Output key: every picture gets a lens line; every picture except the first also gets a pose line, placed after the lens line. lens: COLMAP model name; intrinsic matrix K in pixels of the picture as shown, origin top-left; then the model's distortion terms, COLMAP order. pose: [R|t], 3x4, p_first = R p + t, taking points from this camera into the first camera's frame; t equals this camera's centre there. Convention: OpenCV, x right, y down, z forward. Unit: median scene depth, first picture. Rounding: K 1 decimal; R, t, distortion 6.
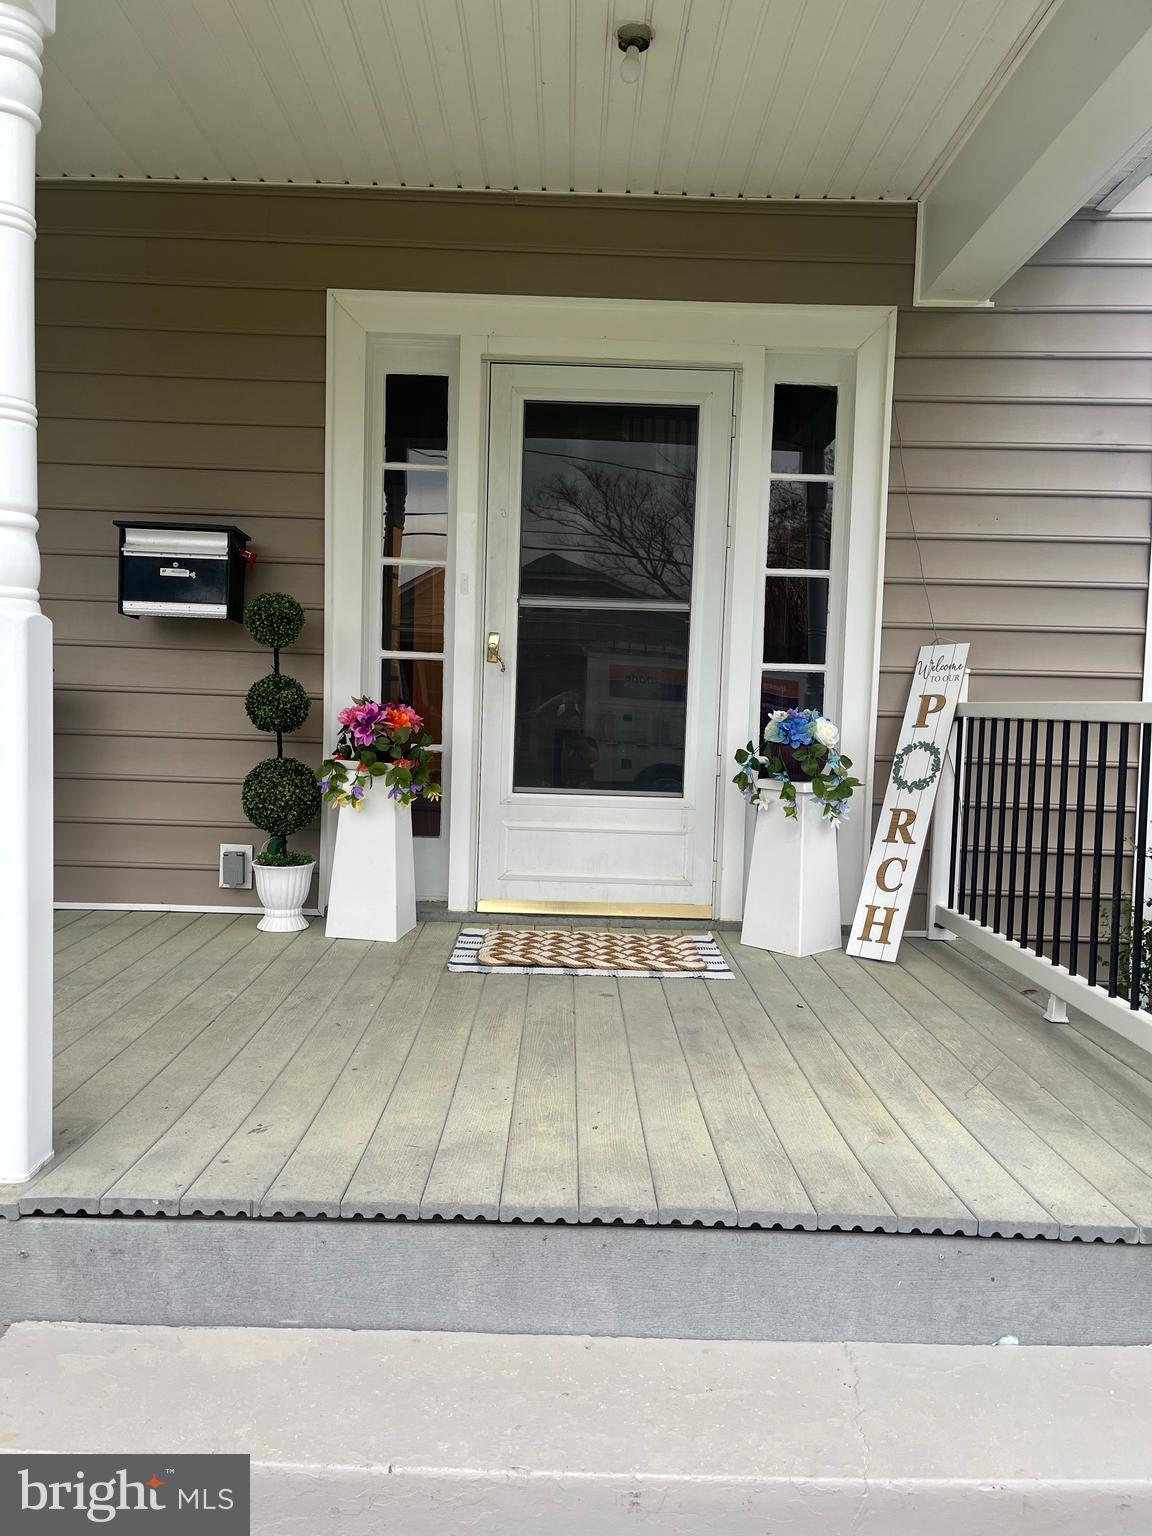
lens RADIAL K [[1159.6, 0, 576.0], [0, 1159.6, 768.0], [0, 0, 1]] dist [0.066132, -0.082498]
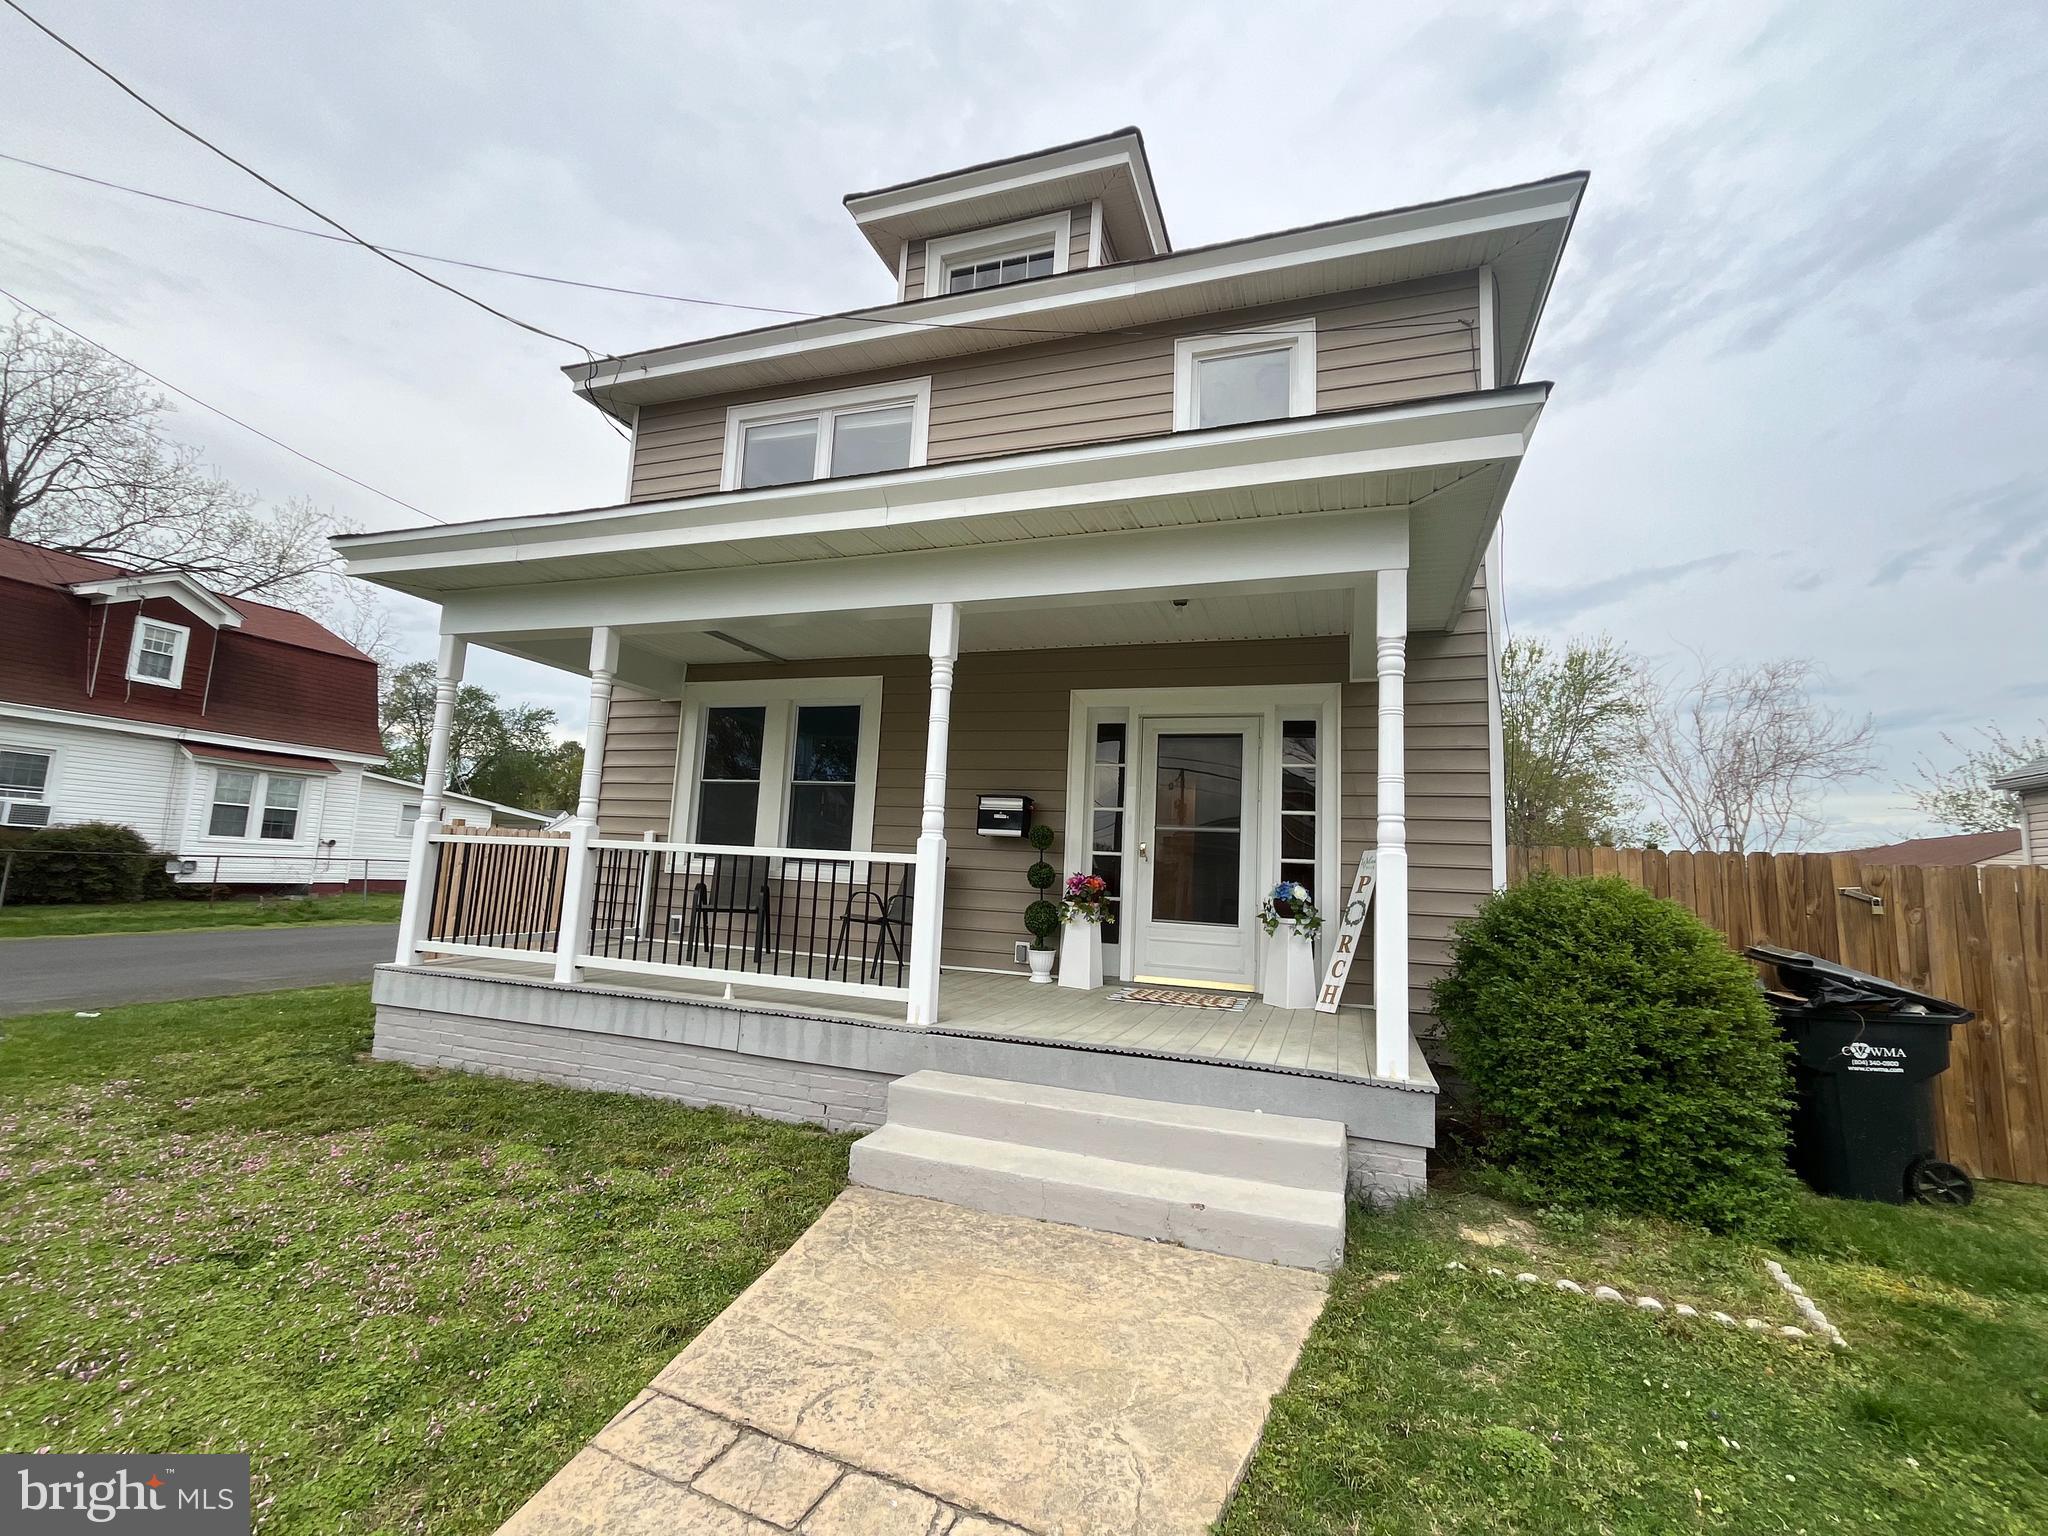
lens RADIAL K [[898.3, 0, 1020.8], [0, 898.3, 760.6], [0, 0, 1]] dist [-0.001730, -0.000477]
pose [[0.940035, -0.026821, -0.340021, 0.275565], [-0.042233, 0.980078, -0.194069, 0.060650], [0.338453, 0.196792, 0.920175, -0.580140]]
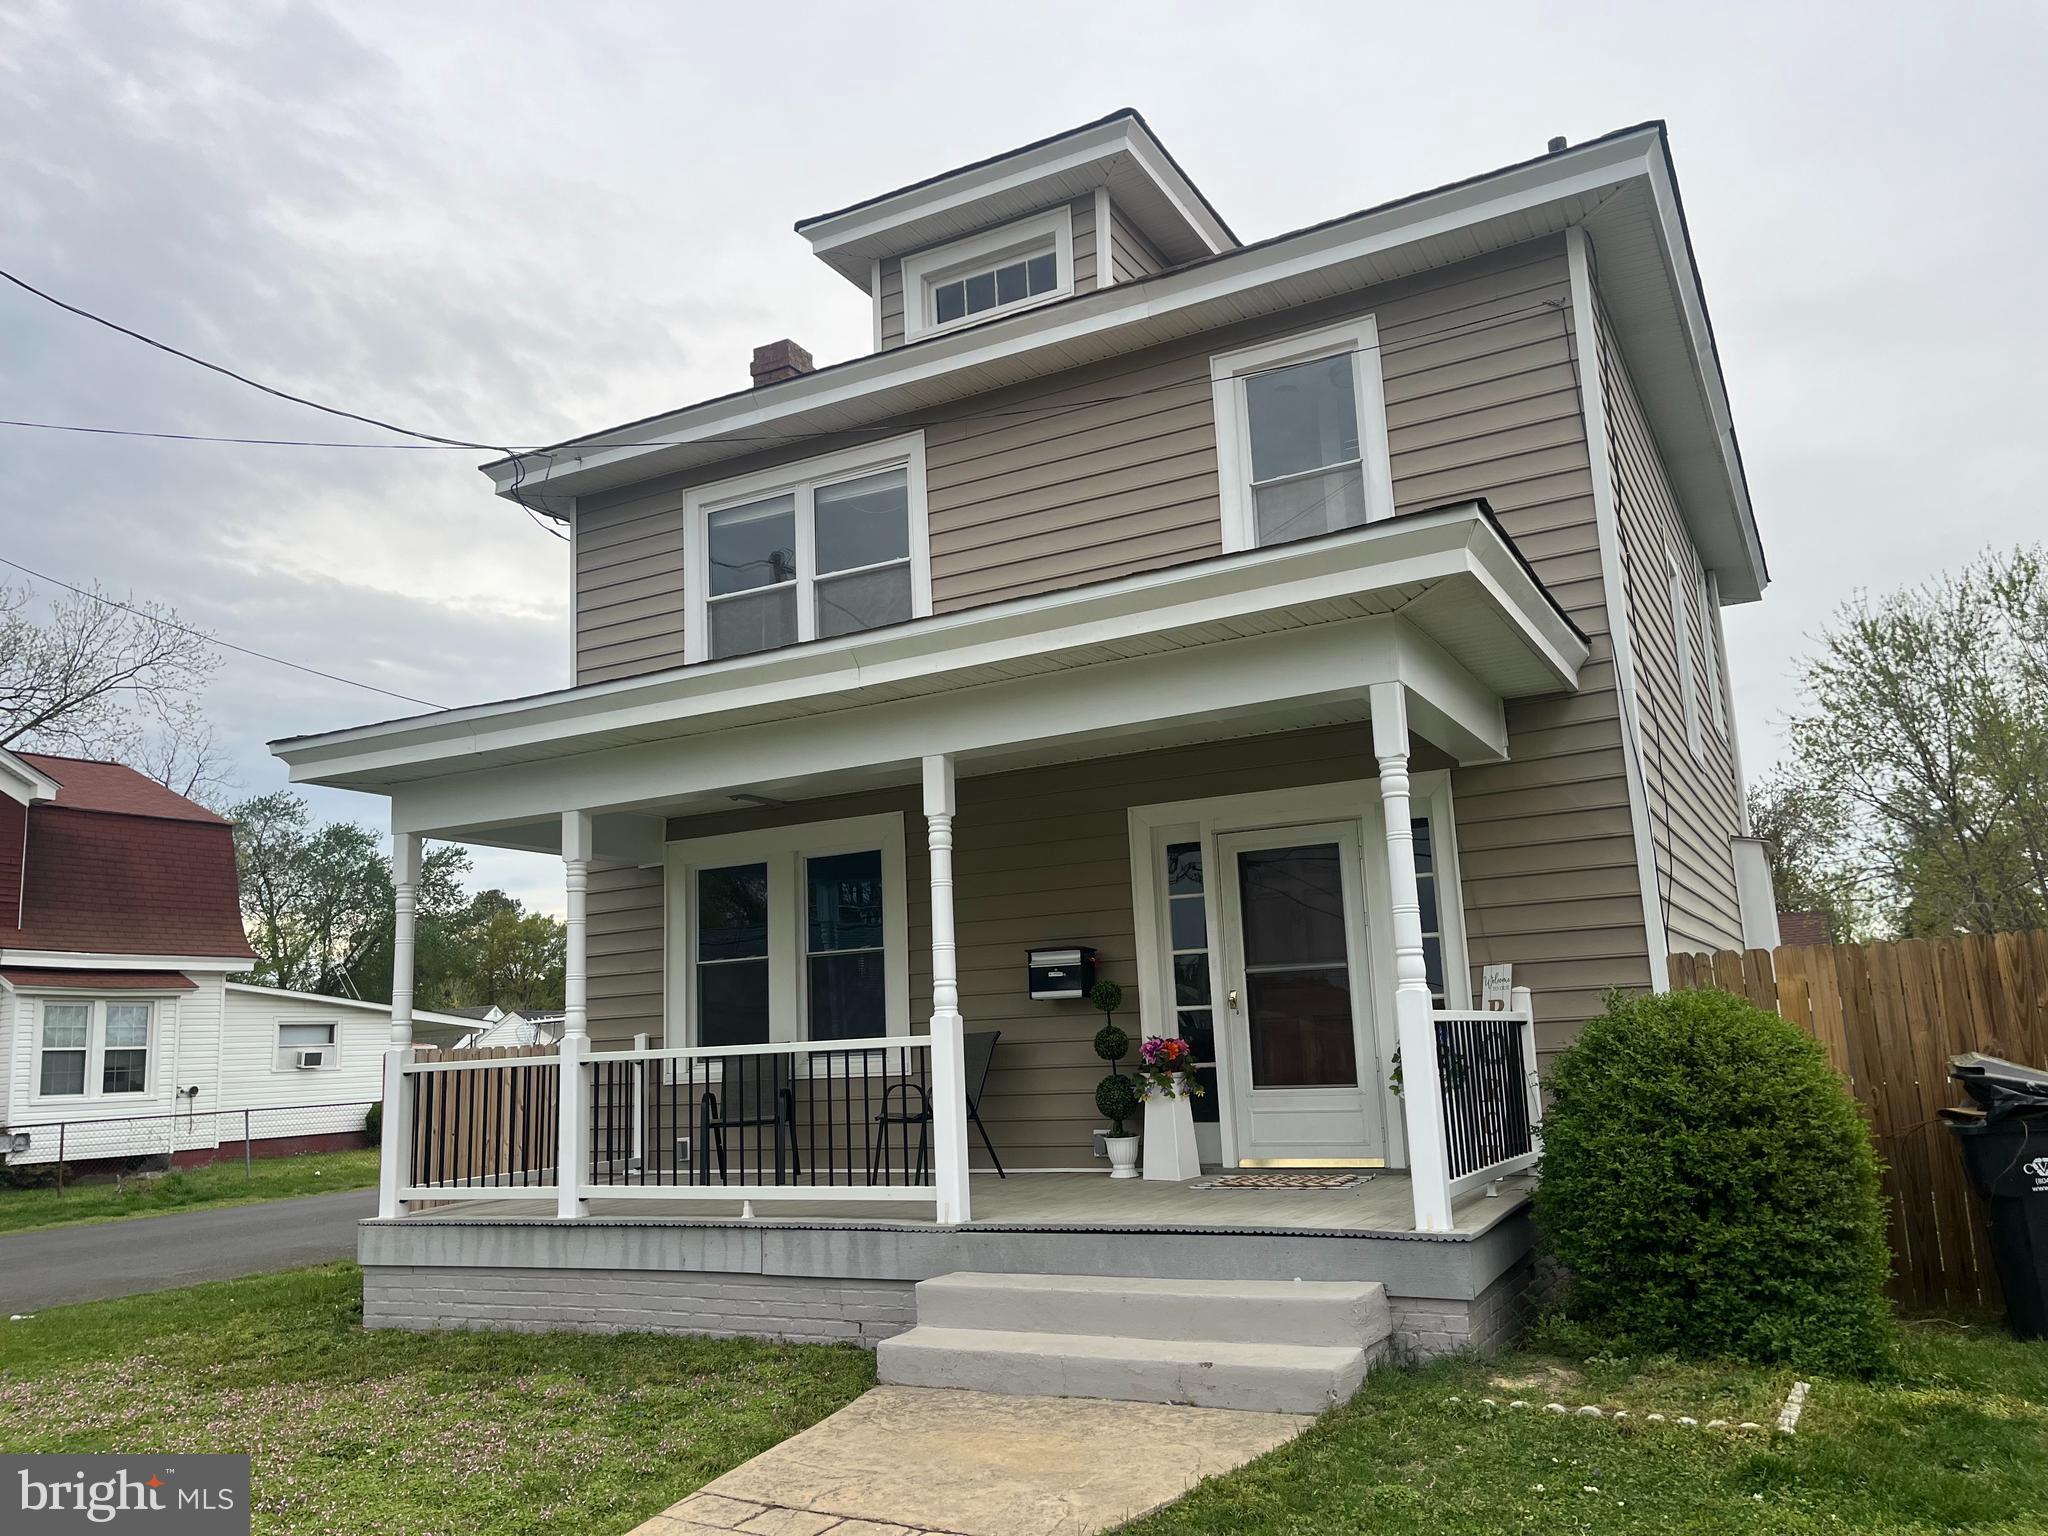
lens RADIAL K [[1546.2, 0, 1024.0], [0, 1546.2, 768.0], [0, 0, 1]] dist [0.066132, -0.082498]
pose [[0.877991, -0.151439, -0.454091, 0.730741], [0.040557, 0.968759, -0.244664, 0.105892], [0.476957, 0.196396, 0.856703, -1.114488]]
